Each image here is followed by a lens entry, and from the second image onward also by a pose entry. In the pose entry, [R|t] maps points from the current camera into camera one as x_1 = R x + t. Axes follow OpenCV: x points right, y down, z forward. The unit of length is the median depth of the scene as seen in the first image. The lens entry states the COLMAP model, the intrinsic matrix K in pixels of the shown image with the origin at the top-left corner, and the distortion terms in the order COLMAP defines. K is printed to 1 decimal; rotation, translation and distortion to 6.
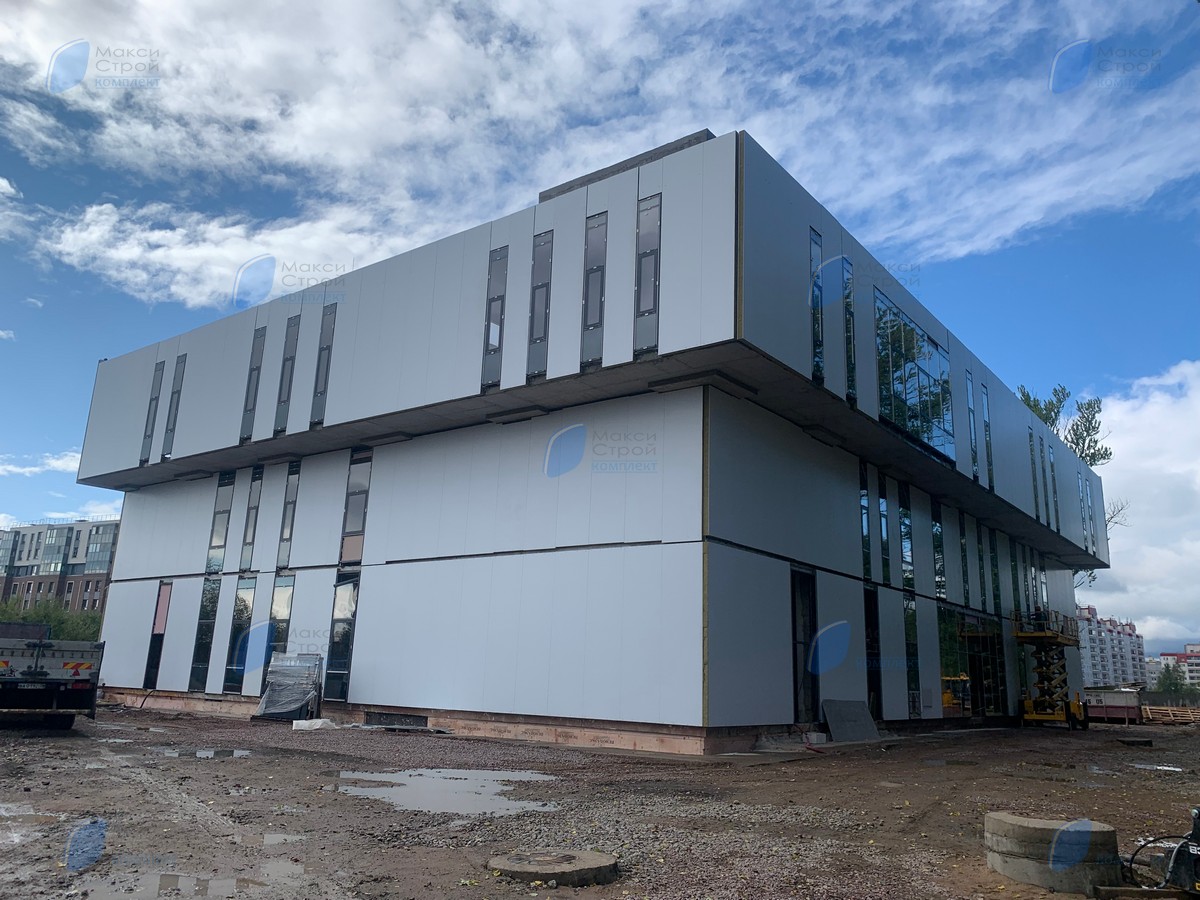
lens RADIAL K [[923.8, 0, 602.6], [0, 923.8, 436.0], [0, 0, 1]] dist [0.002174, -0.000072]
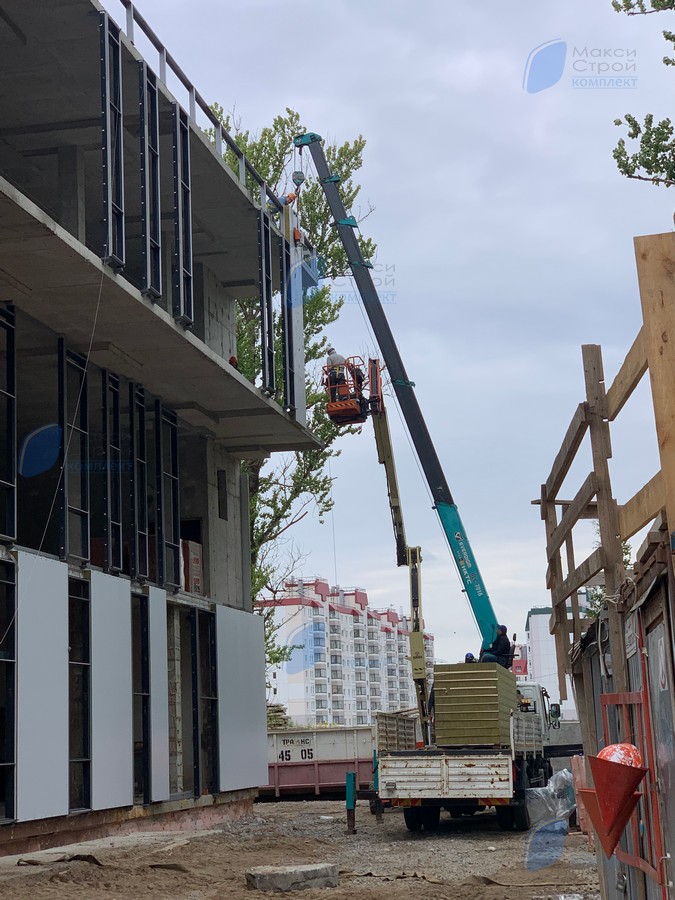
lens RADIAL K [[1711.9, 0, 337.5], [0, 1711.9, 450.0], [0, 0, 1]] dist [0.497193, 0.015392]
pose [[0.898116, 0.013390, 0.439554, 0.347103], [-0.051729, 0.995814, 0.075360, 0.138702], [-0.436705, -0.090419, 0.895049, 0.483711]]
